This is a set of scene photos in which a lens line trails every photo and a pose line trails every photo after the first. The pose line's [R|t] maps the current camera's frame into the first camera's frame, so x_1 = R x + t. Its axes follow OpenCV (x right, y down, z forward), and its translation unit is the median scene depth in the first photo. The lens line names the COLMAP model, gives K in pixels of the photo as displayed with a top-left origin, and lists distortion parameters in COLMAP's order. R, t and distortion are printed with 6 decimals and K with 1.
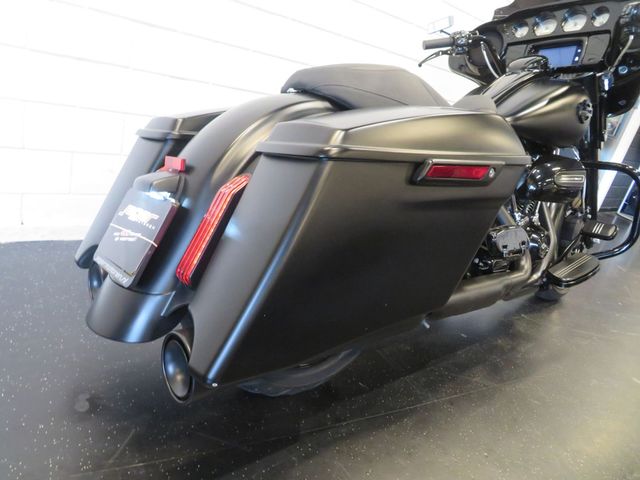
lens RADIAL K [[454.2, 0, 315.6], [0, 454.2, 238.4], [0, 0, 1]] dist [-0.008515, -0.002380]
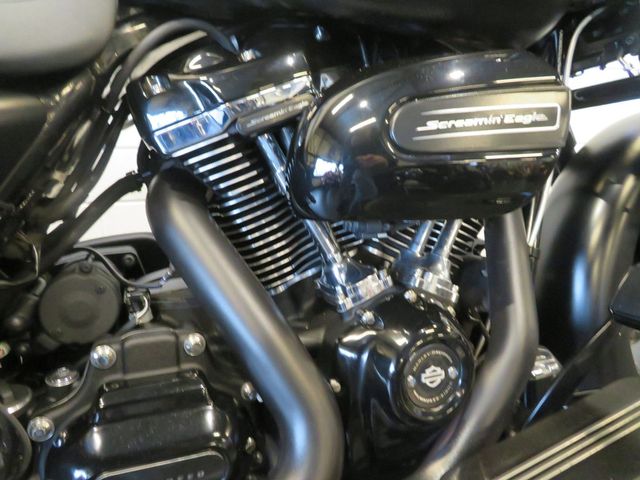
lens RADIAL K [[454.2, 0, 315.6], [0, 454.2, 238.4], [0, 0, 1]] dist [-0.008515, -0.002380]
pose [[0.941258, -0.087204, -0.326233, 0.515405], [0.061179, 0.994131, -0.089221, -0.045683], [0.332099, 0.064022, 0.941069, 0.686329]]
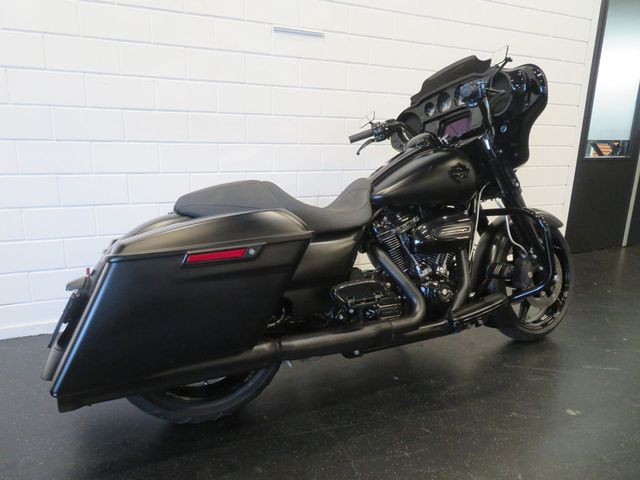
lens RADIAL K [[454.2, 0, 315.6], [0, 454.2, 238.4], [0, 0, 1]] dist [-0.008515, -0.002380]
pose [[0.952136, -0.148920, -0.266946, 0.500566], [0.104482, 0.979253, -0.173631, 0.048319], [0.287265, 0.137429, 0.947941, -0.185651]]
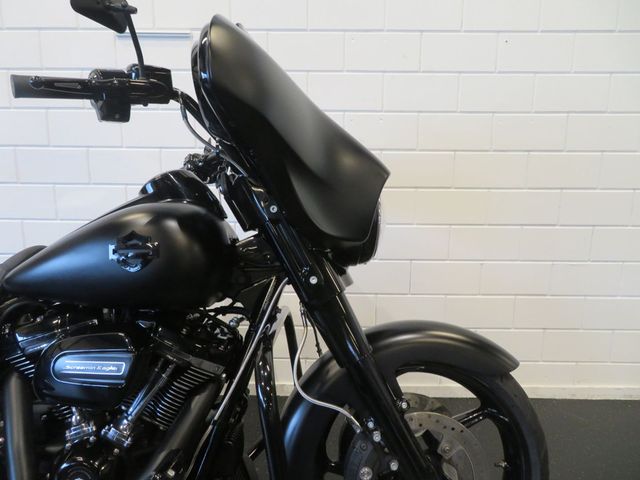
lens RADIAL K [[454.2, 0, 315.6], [0, 454.2, 238.4], [0, 0, 1]] dist [-0.008515, -0.002380]
pose [[0.753059, -0.113654, -0.648063, 1.095366], [-0.070870, 0.965226, -0.251628, -0.155596], [0.654125, 0.235419, 0.718817, 0.690387]]
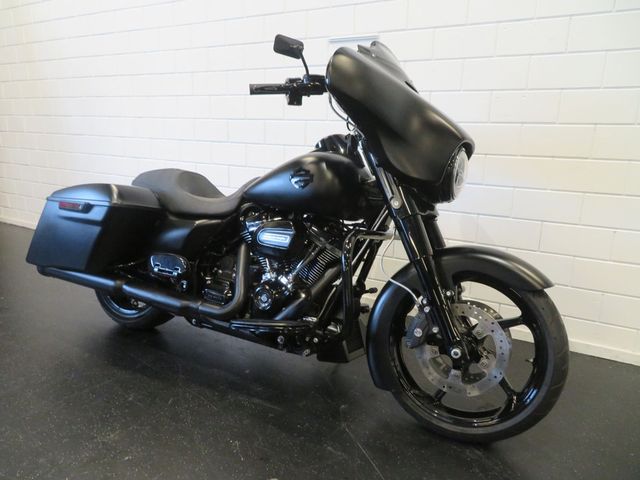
lens RADIAL K [[454.2, 0, 315.6], [0, 454.2, 238.4], [0, 0, 1]] dist [-0.008515, -0.002380]
pose [[0.358363, -0.001939, -0.933580, 1.515938], [-0.278228, 0.954335, -0.108782, -0.035853], [0.891159, 0.298732, 0.341459, 0.674063]]
